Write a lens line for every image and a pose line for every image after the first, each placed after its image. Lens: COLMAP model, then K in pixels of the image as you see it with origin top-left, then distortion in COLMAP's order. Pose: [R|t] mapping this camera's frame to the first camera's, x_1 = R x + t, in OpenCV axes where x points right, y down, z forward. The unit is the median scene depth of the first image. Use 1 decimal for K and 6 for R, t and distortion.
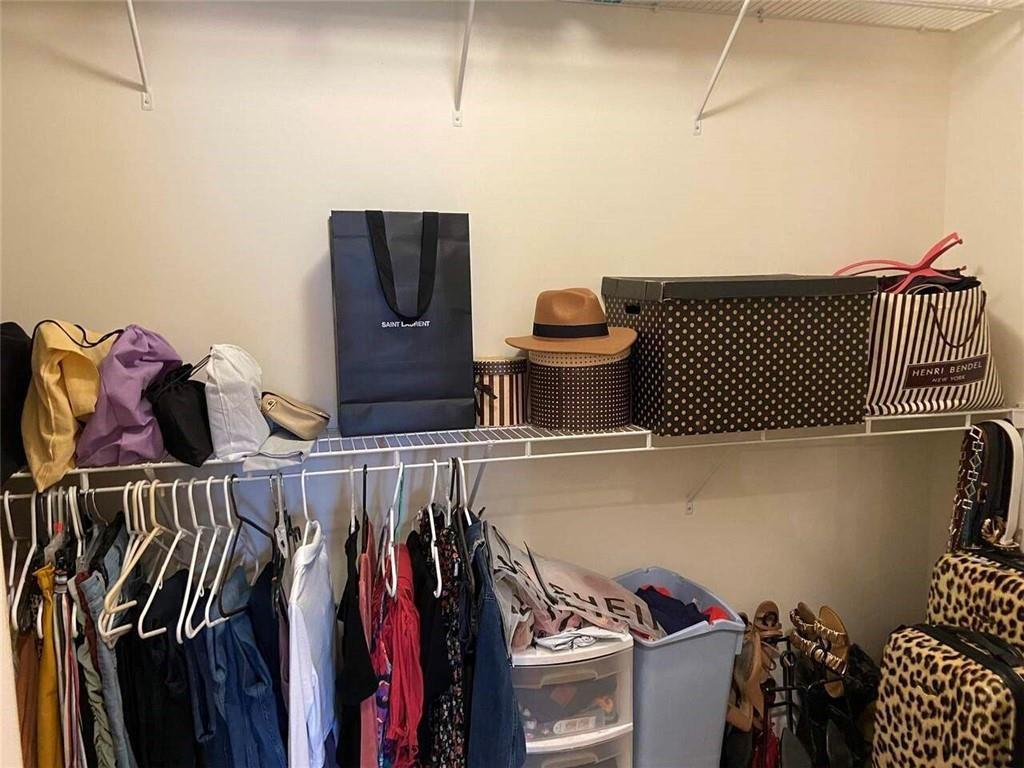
lens RADIAL K [[774.8, 0, 515.4], [0, 774.8, 379.4], [0, 0, 1]] dist [0.105971, -0.125718]
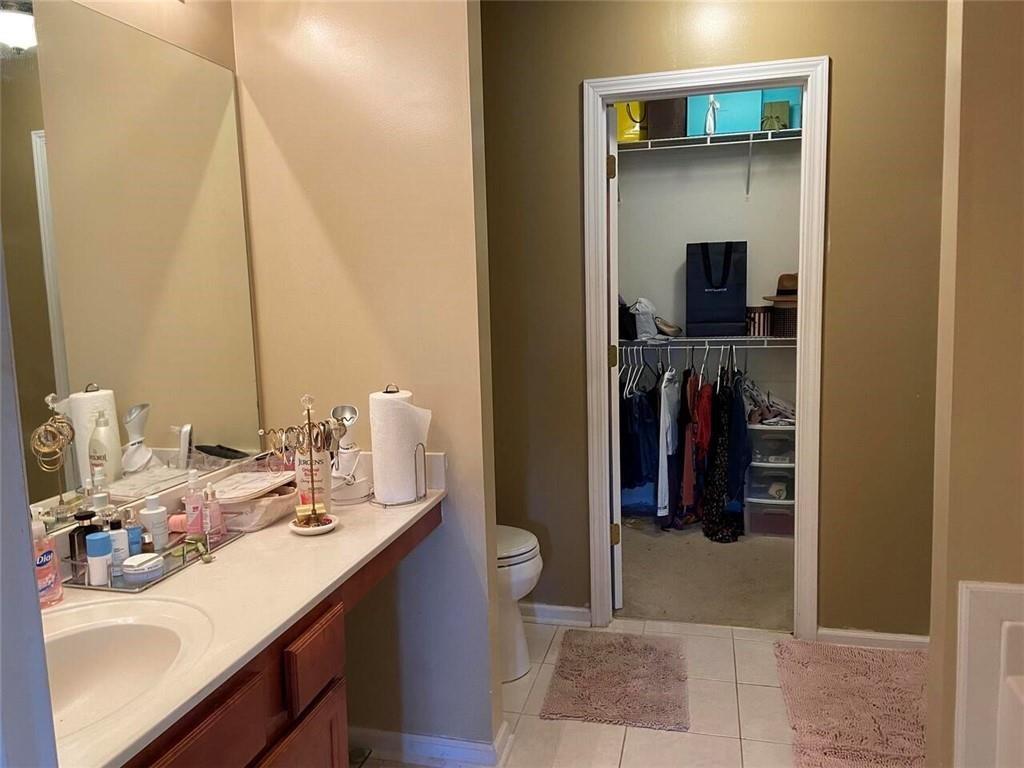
lens RADIAL K [[774.8, 0, 512.9], [0, 774.8, 378.0], [0, 0, 1]] dist [0.105971, -0.125718]
pose [[0.876737, 0.045851, -0.478780, 0.490772], [-0.042431, 0.998938, 0.017966, 0.188779], [0.479096, 0.004563, 0.877751, -1.442744]]
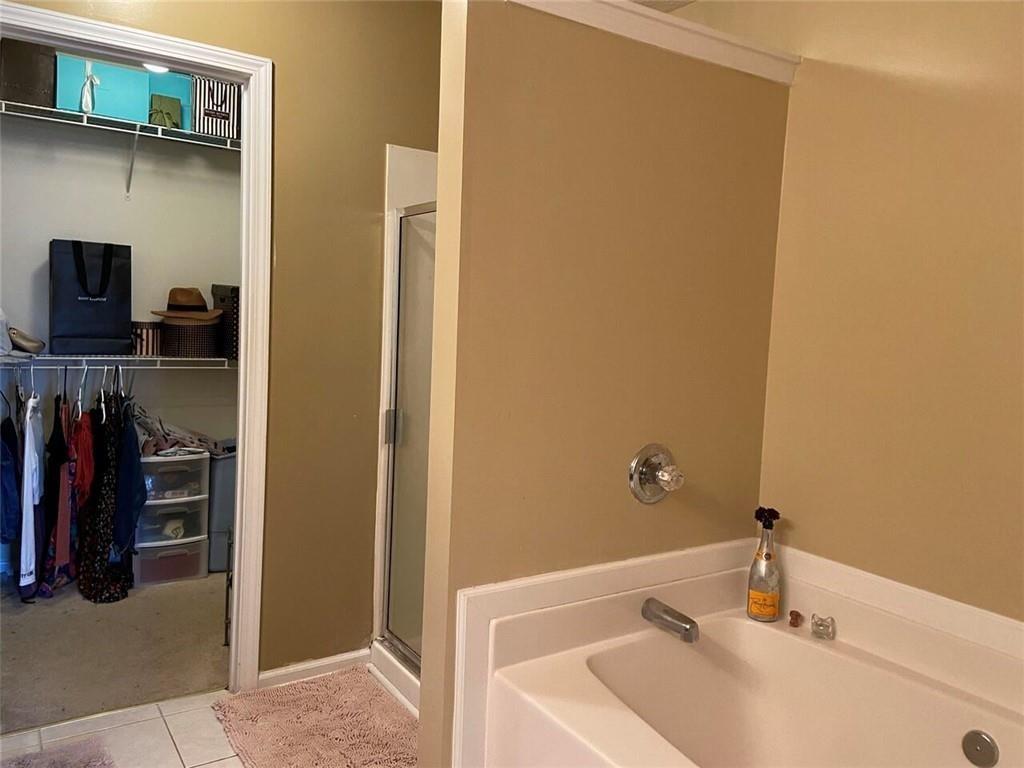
lens RADIAL K [[774.8, 0, 518.7], [0, 774.8, 373.7], [0, 0, 1]] dist [0.105971, -0.125718]
pose [[0.942757, 0.031796, 0.331961, 0.228785], [-0.018114, 0.998857, -0.044229, 0.196480], [-0.332988, 0.035683, 0.942256, -1.299036]]
